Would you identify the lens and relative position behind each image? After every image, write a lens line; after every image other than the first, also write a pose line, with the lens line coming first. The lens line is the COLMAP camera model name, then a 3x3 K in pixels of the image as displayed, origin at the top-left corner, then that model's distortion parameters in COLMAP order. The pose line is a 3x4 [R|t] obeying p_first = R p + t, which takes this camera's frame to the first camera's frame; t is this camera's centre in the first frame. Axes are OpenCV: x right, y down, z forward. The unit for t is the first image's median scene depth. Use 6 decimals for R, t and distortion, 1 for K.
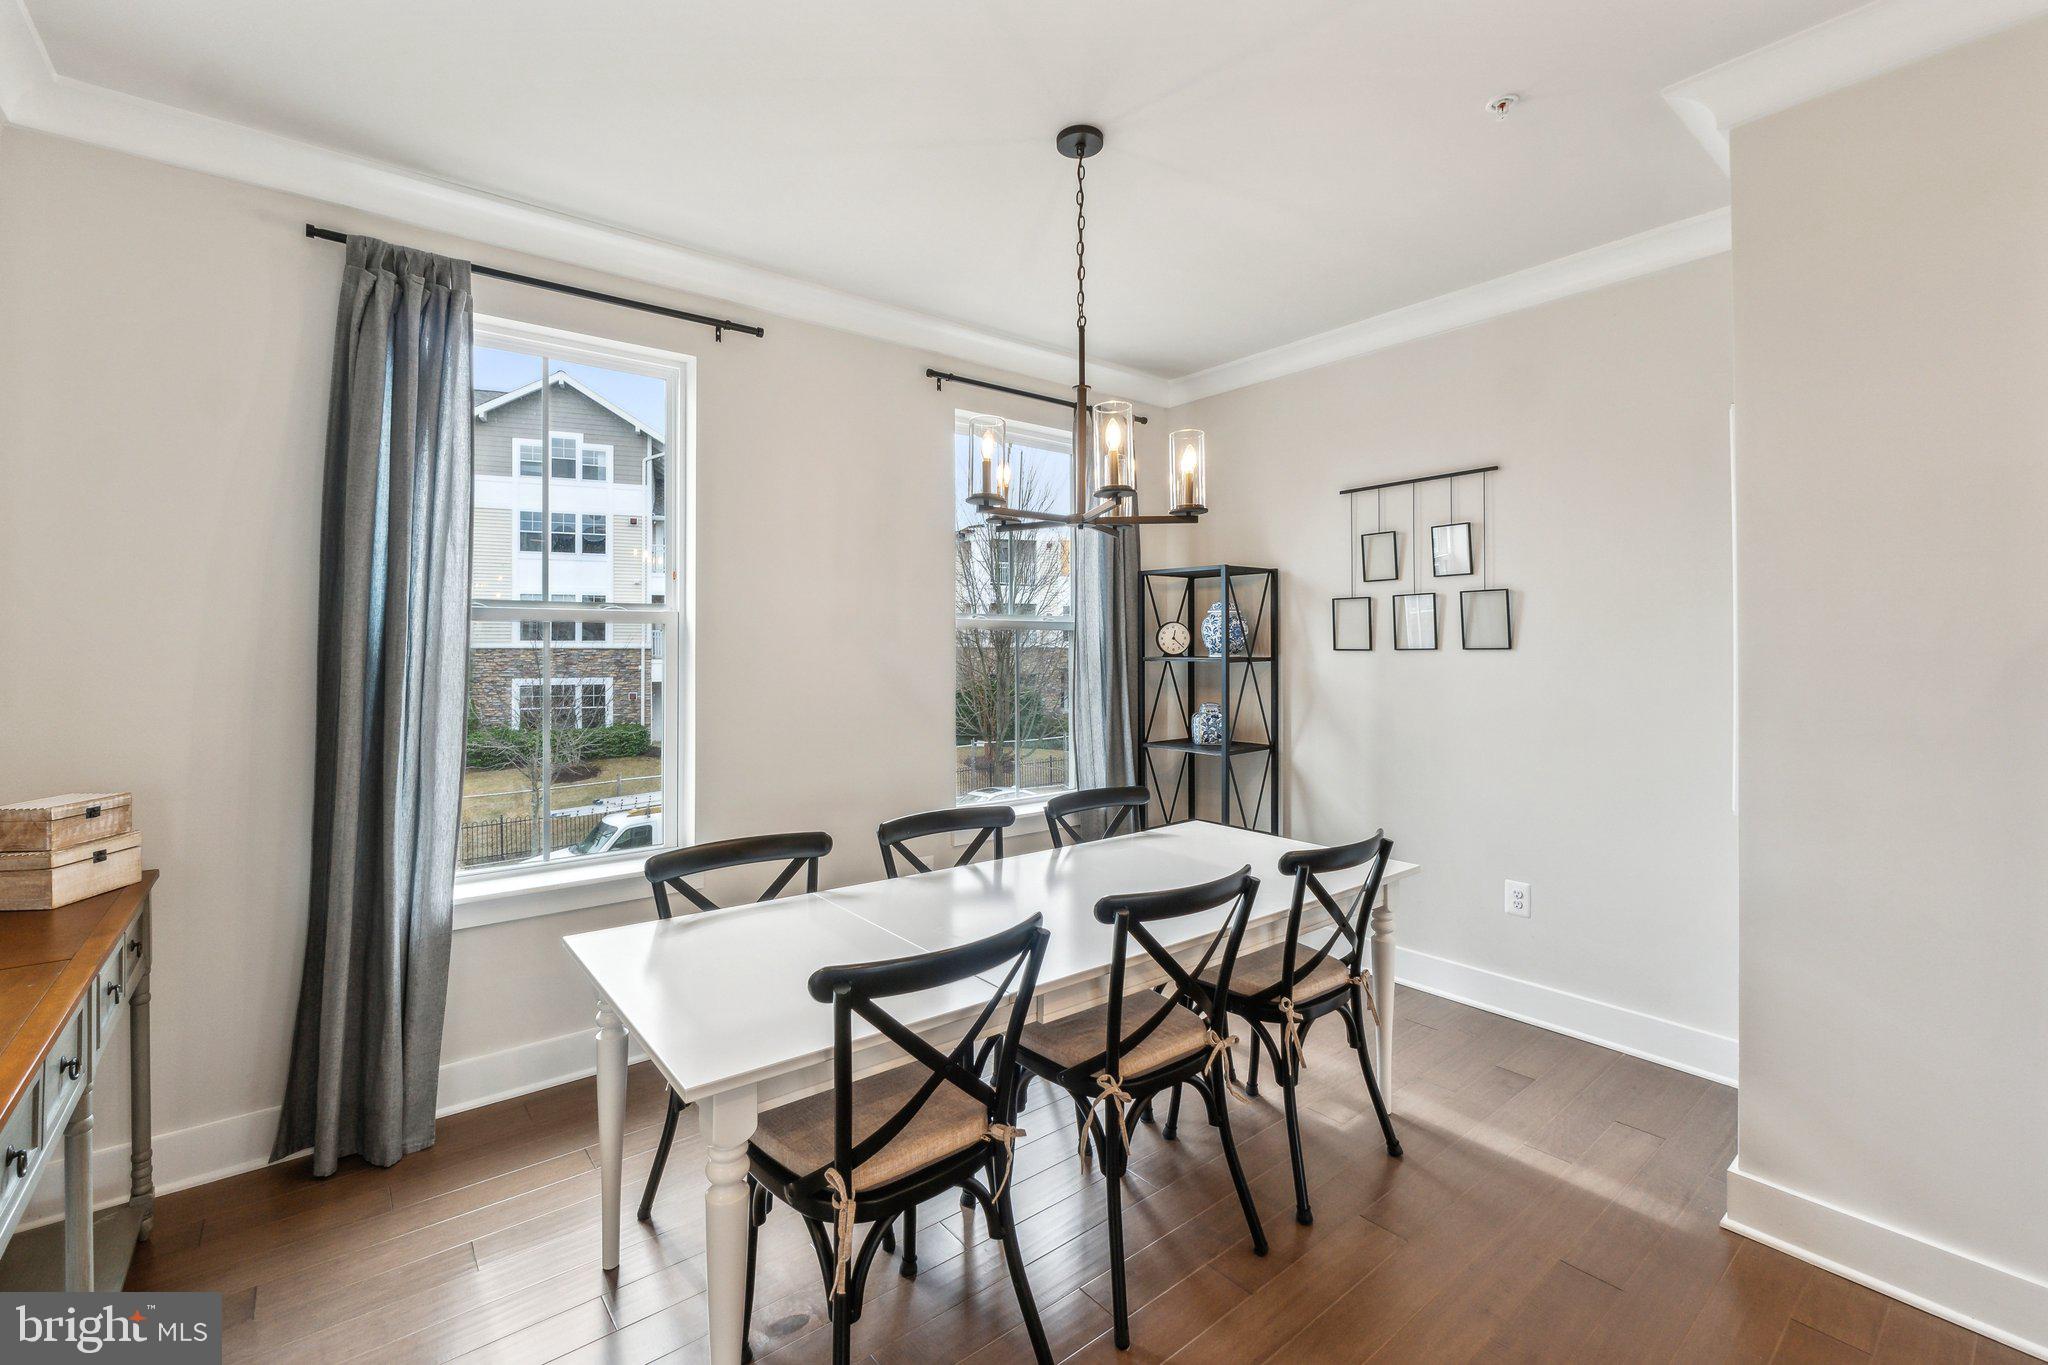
lens RADIAL K [[882.1, 0, 1031.6], [0, 882.1, 635.4], [0, 0, 1]] dist [-0.040525, -0.000199]
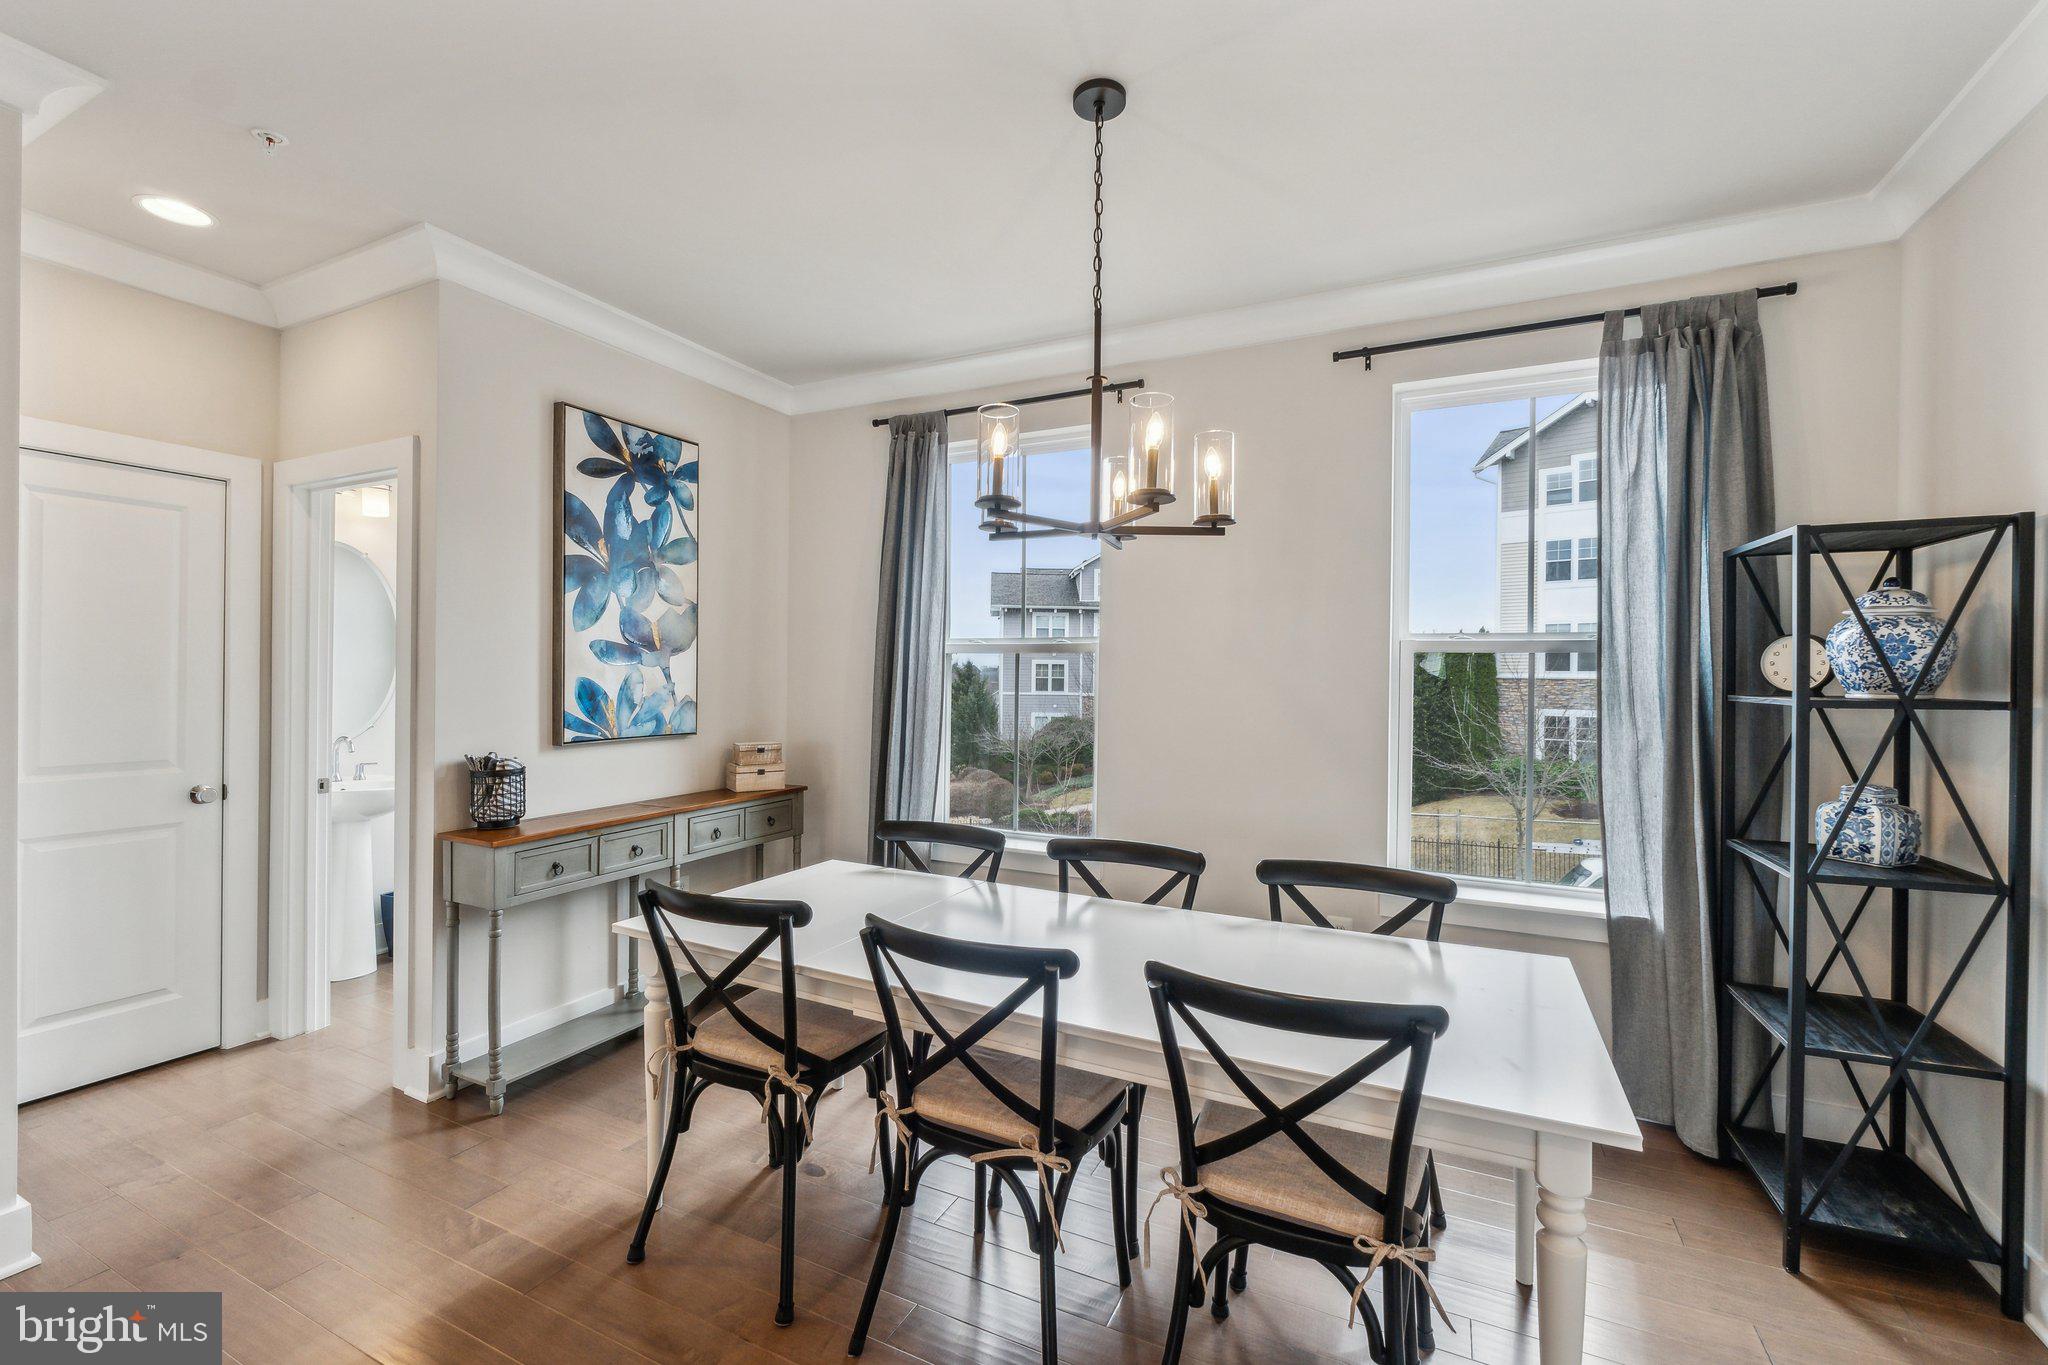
lens RADIAL K [[859.4, 0, 1021.0], [0, 859.4, 676.7], [0, 0, 1]] dist [-0.009144, -0.000210]
pose [[0.405066, 0.005850, -0.914269, 0.589572], [0.004713, 0.999953, 0.008487, 0.009511], [0.914275, -0.007747, 0.405019, 0.409701]]
